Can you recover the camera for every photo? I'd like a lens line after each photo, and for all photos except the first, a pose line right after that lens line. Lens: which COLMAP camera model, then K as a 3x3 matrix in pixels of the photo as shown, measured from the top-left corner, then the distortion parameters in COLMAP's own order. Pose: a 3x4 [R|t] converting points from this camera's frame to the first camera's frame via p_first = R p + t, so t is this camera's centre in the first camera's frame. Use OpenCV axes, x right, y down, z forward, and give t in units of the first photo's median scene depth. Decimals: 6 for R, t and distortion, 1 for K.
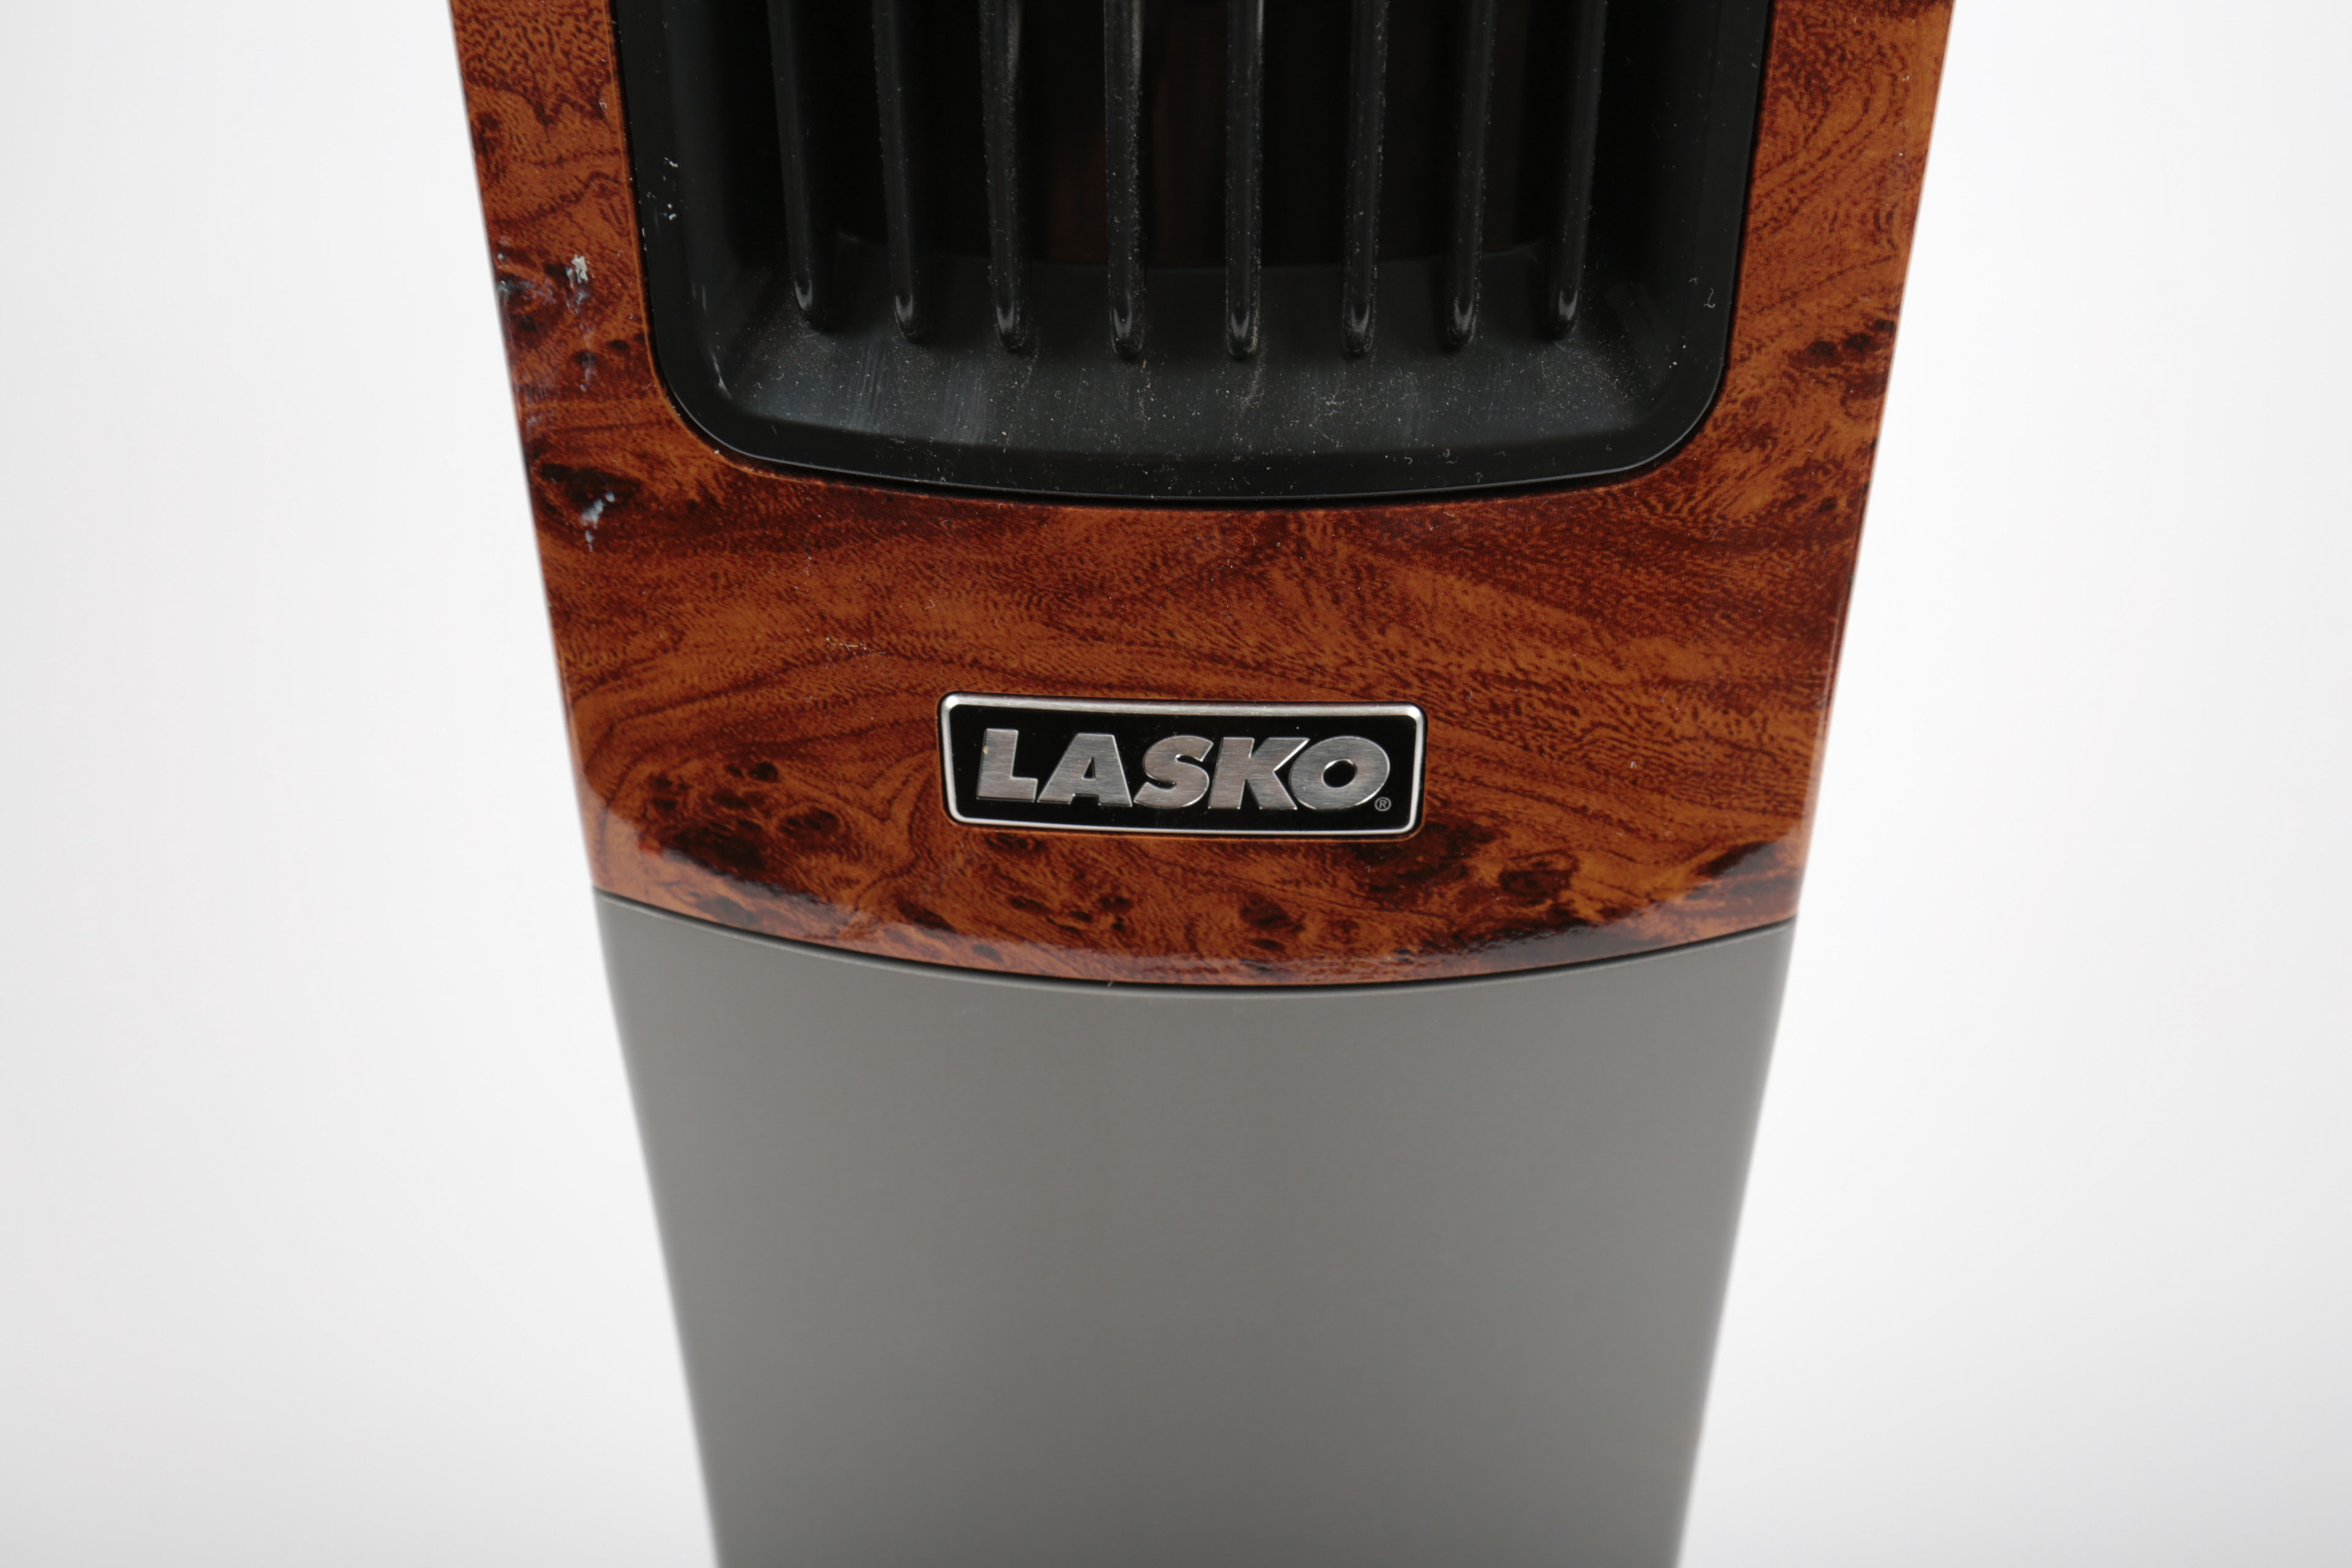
lens RADIAL K [[2284.8, 0, 1176.0], [0, 2284.8, 784.0], [0, 0, 1]] dist [0.004340, 0.014152]
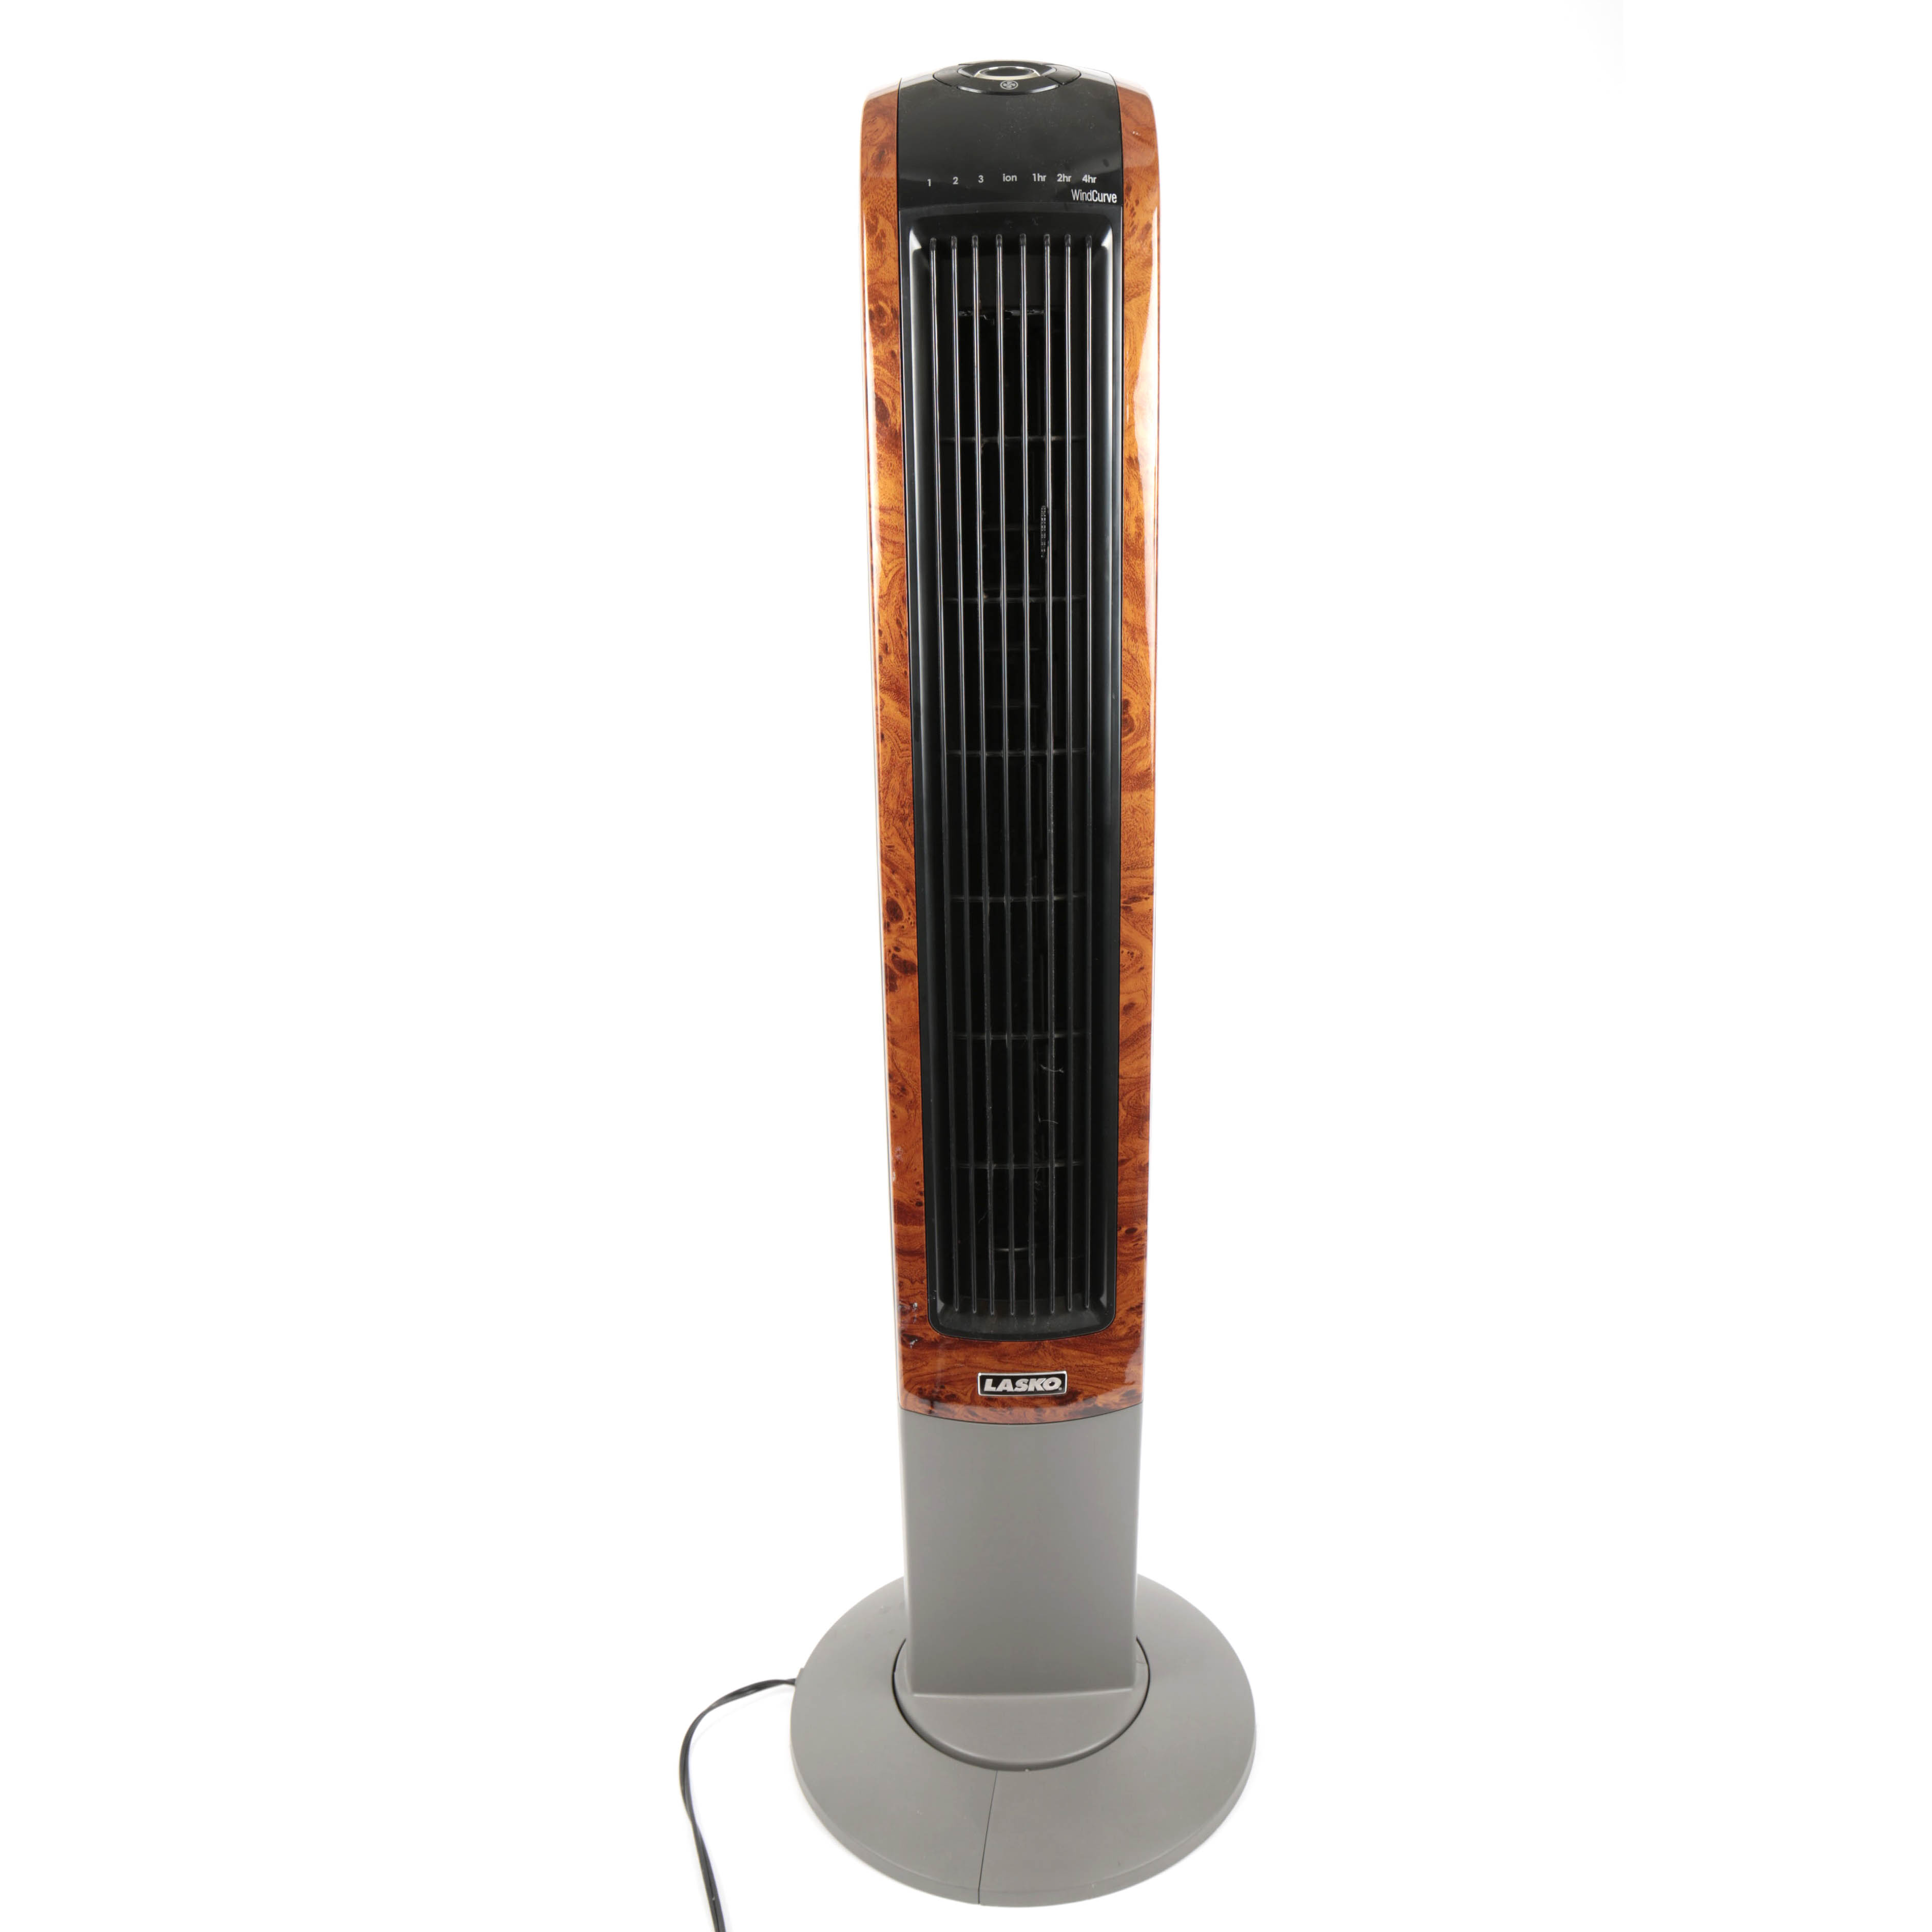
lens RADIAL K [[1677.1, 0, 966.0], [0, 1677.1, 966.0], [0, 0, 1]] dist [-0.001767, -0.004274]
pose [[0.998000, -0.040306, 0.048692, -0.290505], [0.045806, 0.991990, -0.117721, -0.538912], [-0.043557, 0.119716, 0.991852, -3.111003]]
